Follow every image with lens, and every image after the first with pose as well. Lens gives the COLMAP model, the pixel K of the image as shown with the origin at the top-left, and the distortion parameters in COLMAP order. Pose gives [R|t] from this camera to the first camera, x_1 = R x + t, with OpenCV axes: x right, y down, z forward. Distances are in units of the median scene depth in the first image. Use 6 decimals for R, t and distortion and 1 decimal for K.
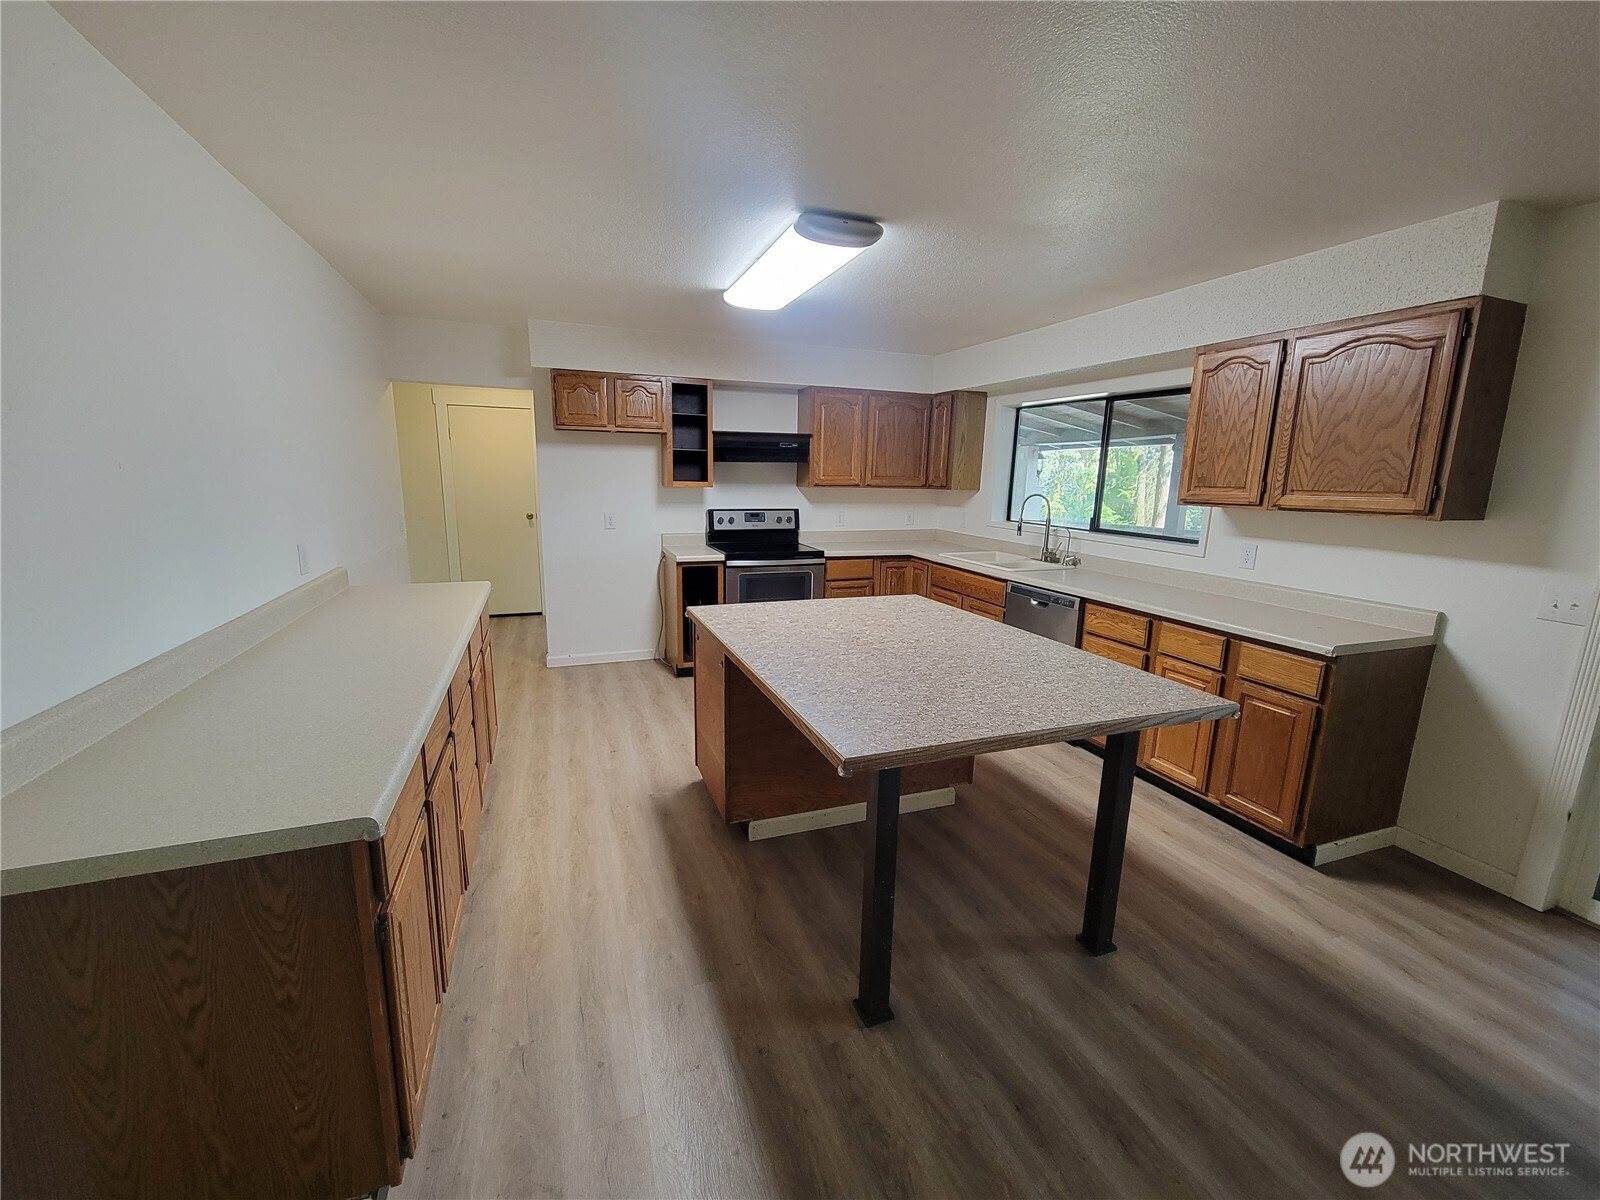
lens RADIAL K [[654.5, 0, 792.9], [0, 654.5, 601.0], [0, 0, 1]] dist [-0.000422, -0.000330]
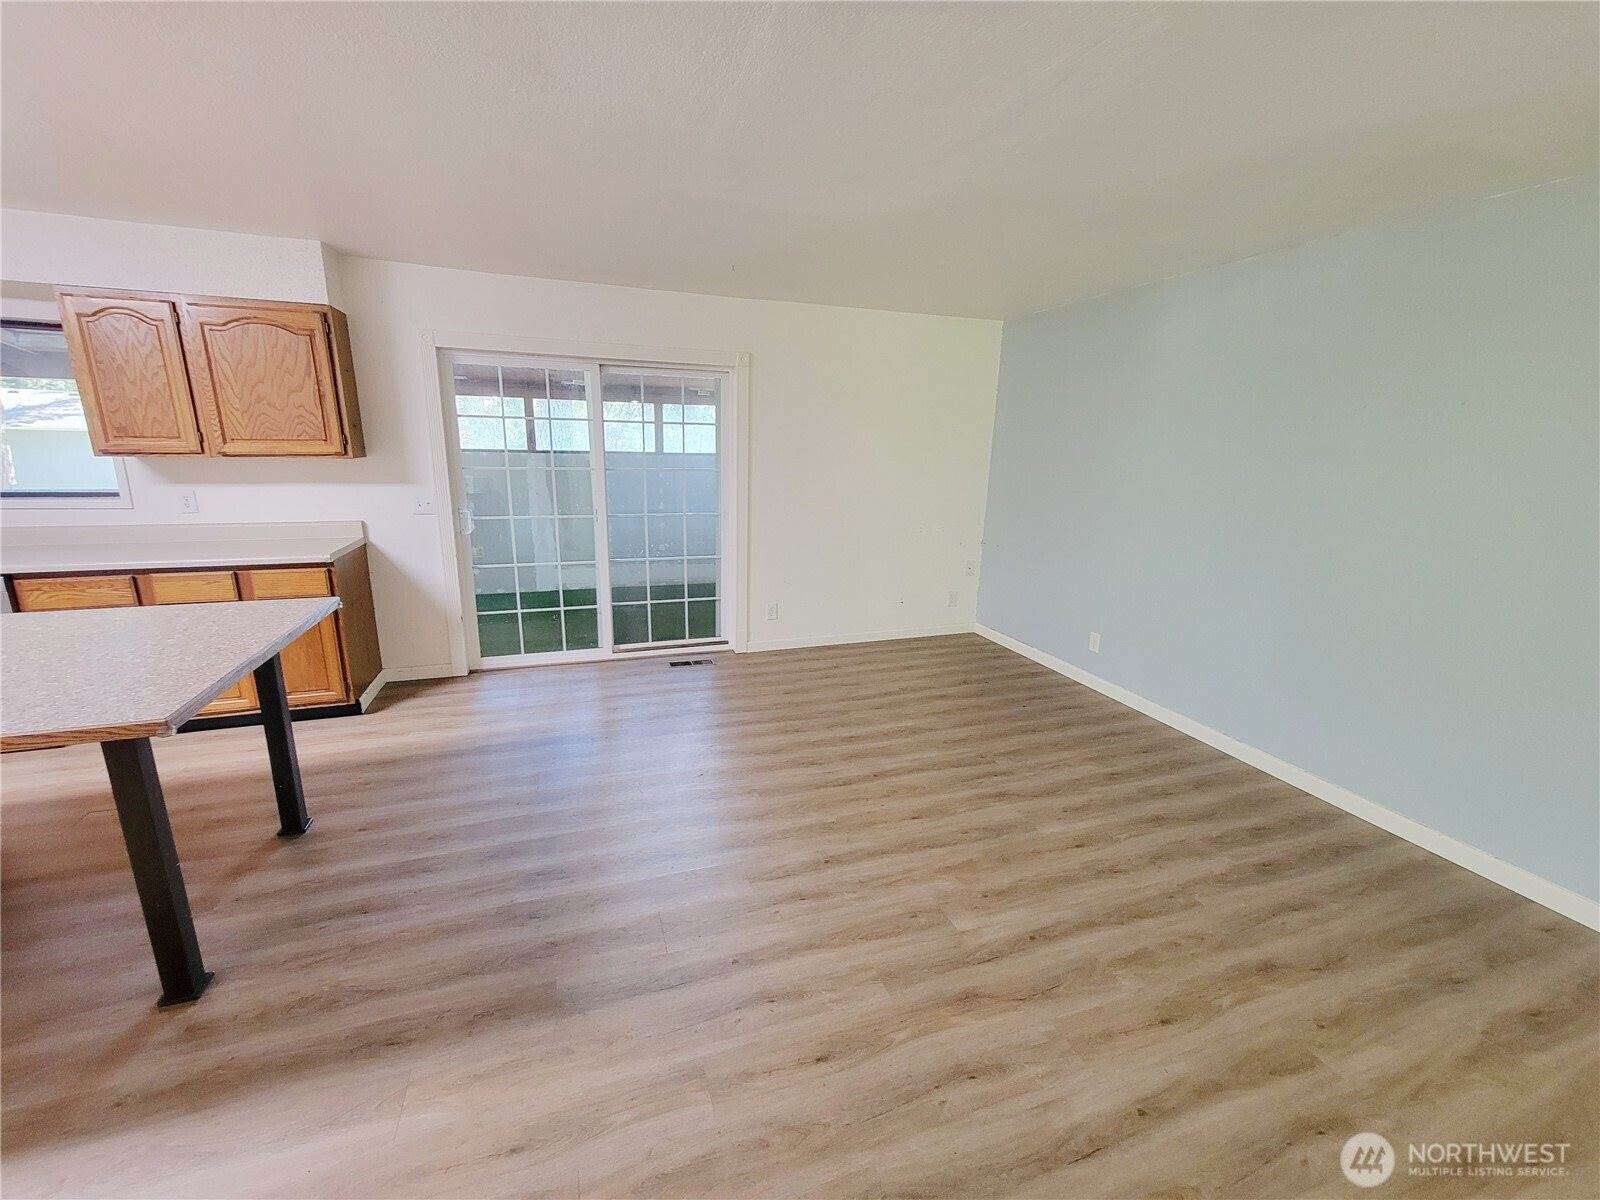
lens RADIAL K [[654.5, 0, 792.9], [0, 654.5, 601.0], [0, 0, 1]] dist [-0.000422, -0.000330]
pose [[0.027010, -0.255189, 0.966514, -0.429769], [0.173796, 0.953341, 0.246854, -0.006306], [-0.984411, 0.161308, 0.070101, -0.033511]]
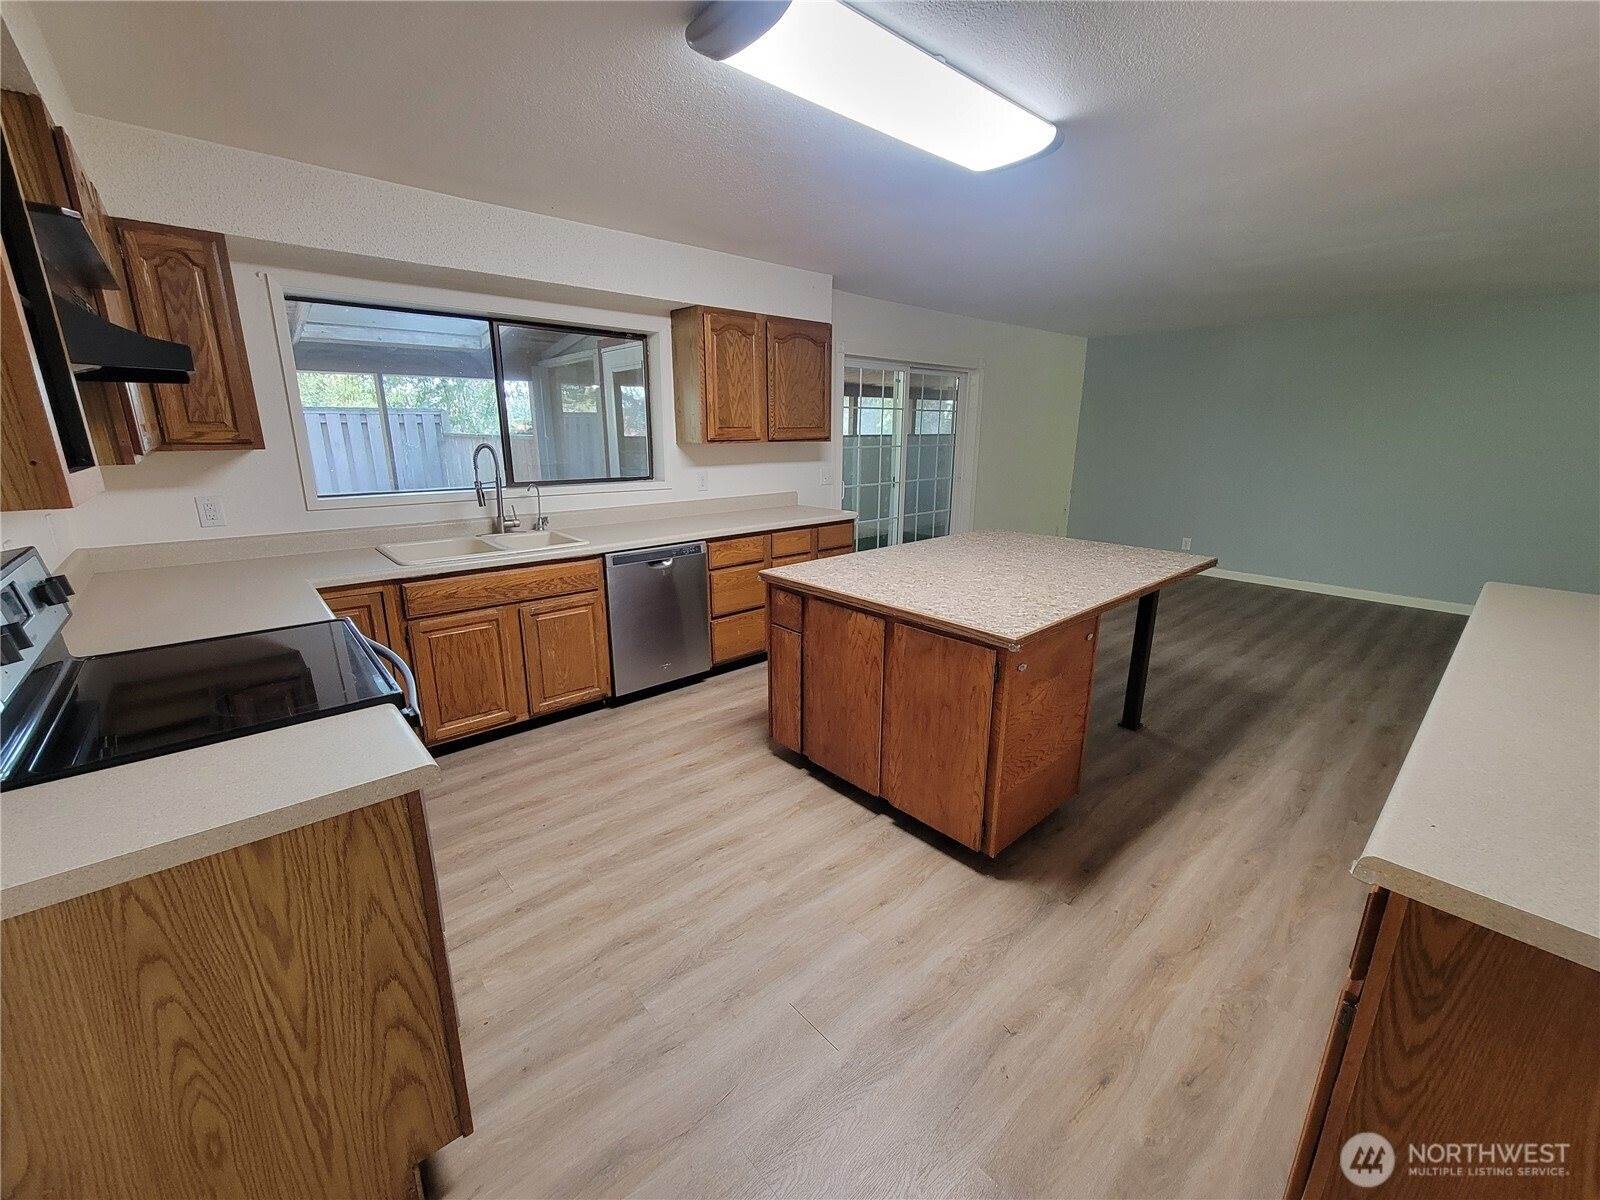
lens RADIAL K [[645.2, 0, 800.0], [0, 645.2, 600.0], [0, 0, 1]] dist [0.007926, -0.000029]
pose [[-0.361920, -0.268586, 0.892679, -0.706972], [0.161592, 0.925023, 0.343832, -0.312719], [-0.918097, 0.268689, -0.291383, 1.519679]]
